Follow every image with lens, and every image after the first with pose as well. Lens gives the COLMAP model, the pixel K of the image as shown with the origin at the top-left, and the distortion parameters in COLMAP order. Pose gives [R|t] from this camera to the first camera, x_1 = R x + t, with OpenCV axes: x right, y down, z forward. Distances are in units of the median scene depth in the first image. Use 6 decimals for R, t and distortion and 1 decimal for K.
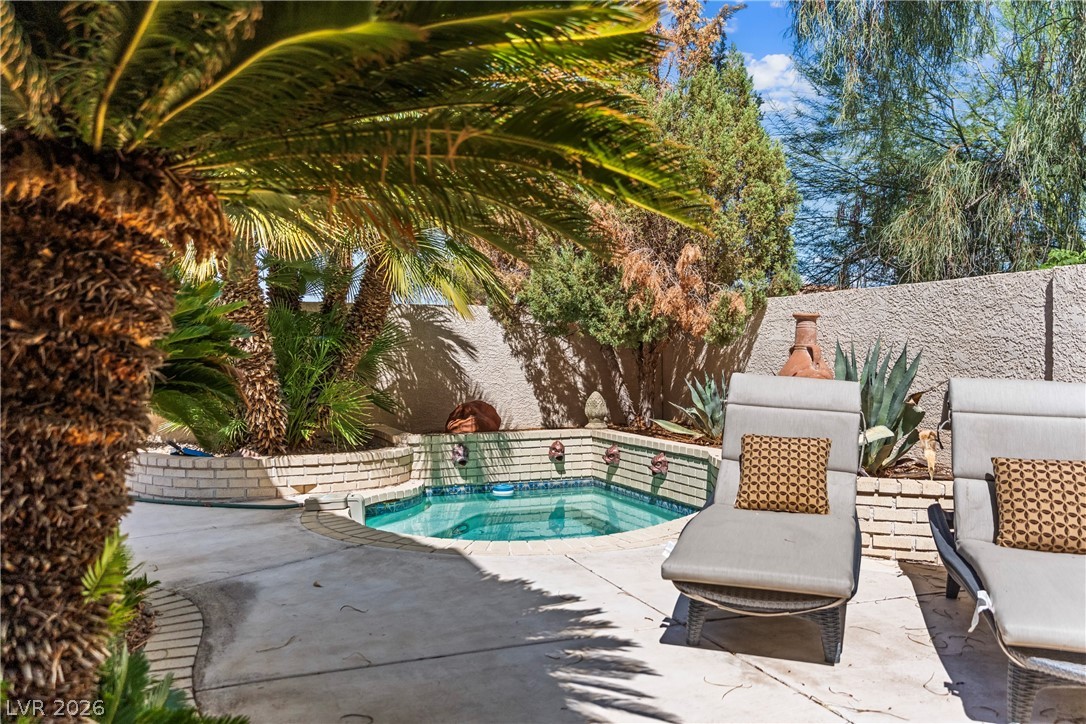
lens RADIAL K [[847.8, 0, 539.9], [0, 847.8, 361.8], [0, 0, 1]] dist [0.004837, 0.007627]
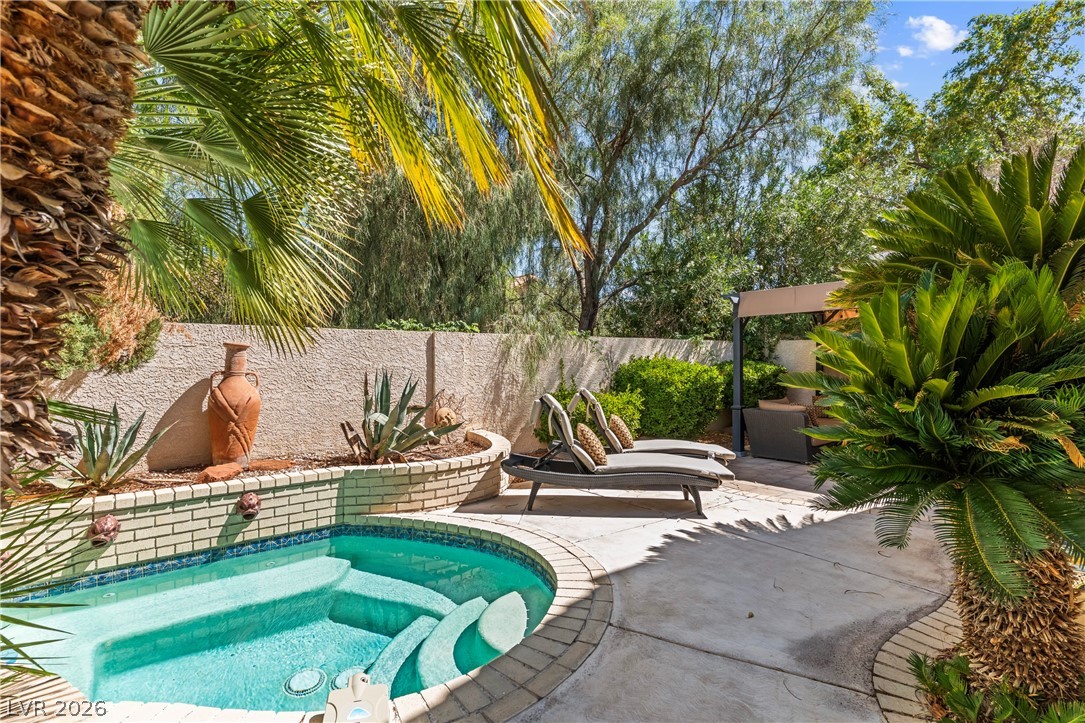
lens RADIAL K [[527.0, 0, 539.3], [0, 527.0, 358.8], [0, 0, 1]] dist [0.001677, 0.000930]
pose [[-0.274228, 0.000907, 0.961664, -0.445656], [0.004993, 0.999987, 0.000481, -0.033448], [-0.961652, 0.004933, -0.274229, 0.773669]]
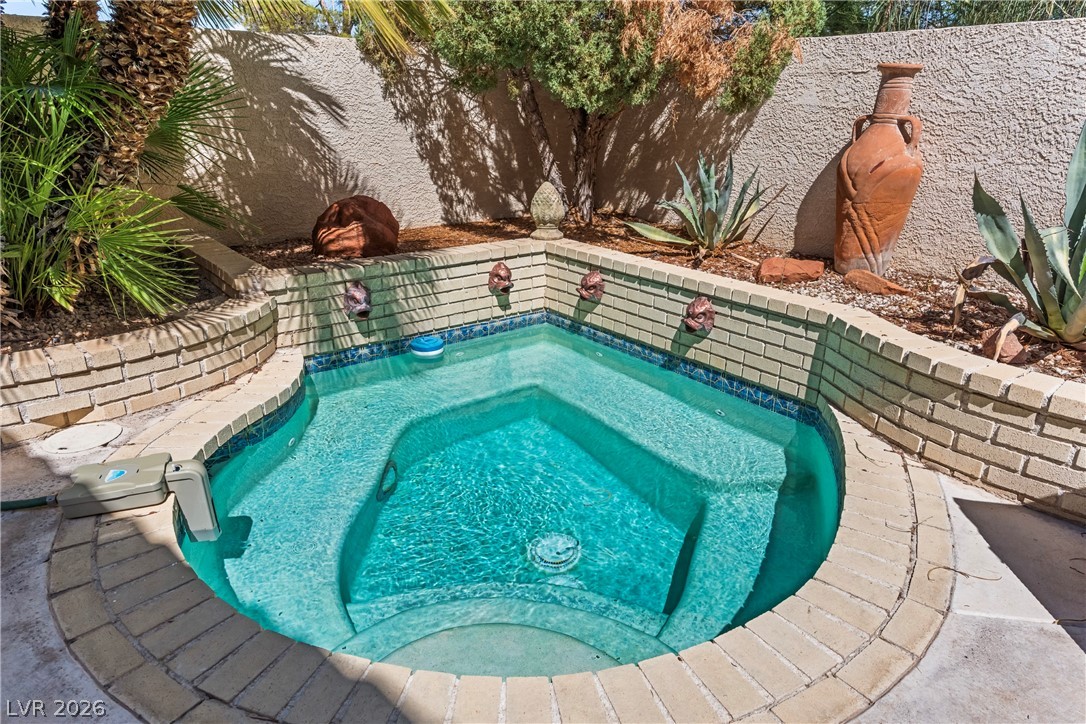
lens RADIAL K [[703.3, 0, 539.6], [0, 703.3, 358.2], [0, 0, 1]] dist [0.004183, -0.006886]
pose [[0.964864, -0.077191, 0.251157, -0.097299], [-0.011472, 0.942587, 0.333765, -0.020439], [-0.262501, -0.324919, 0.908582, 0.492480]]
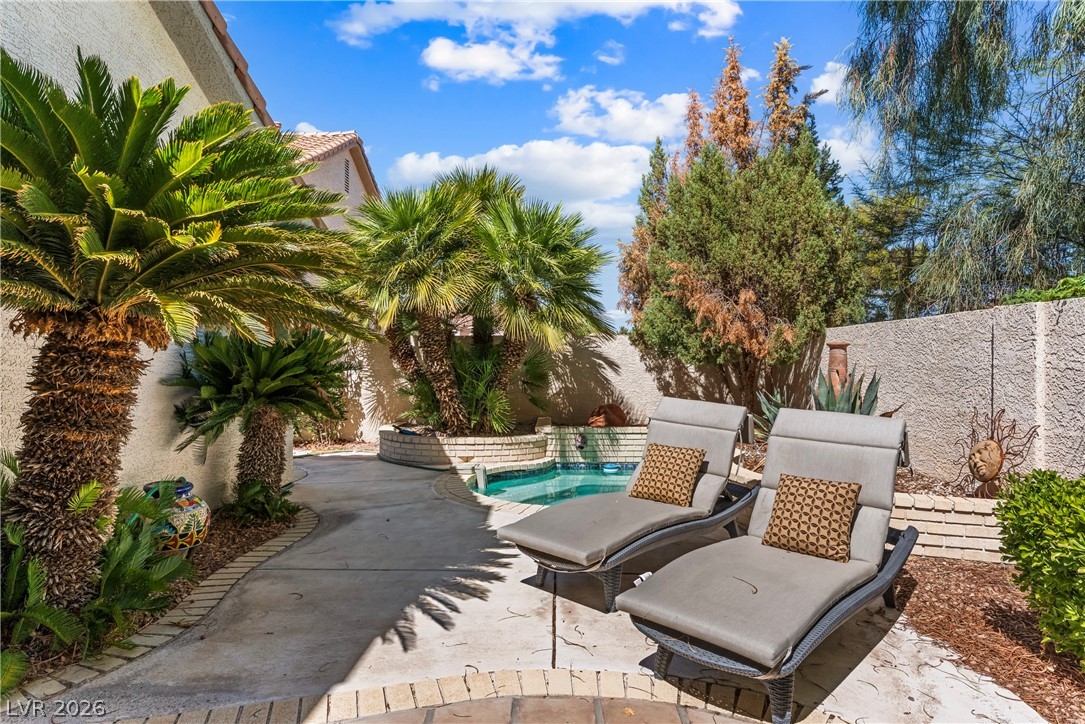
lens RADIAL K [[620.9, 0, 546.0], [0, 620.9, 363.1], [0, 0, 1]] dist [0.002565, 0.001286]
pose [[0.918405, 0.003604, -0.395624, 0.269559], [-0.004135, 0.999991, -0.000489, -0.023857], [0.395619, 0.002085, 0.918412, 0.003392]]
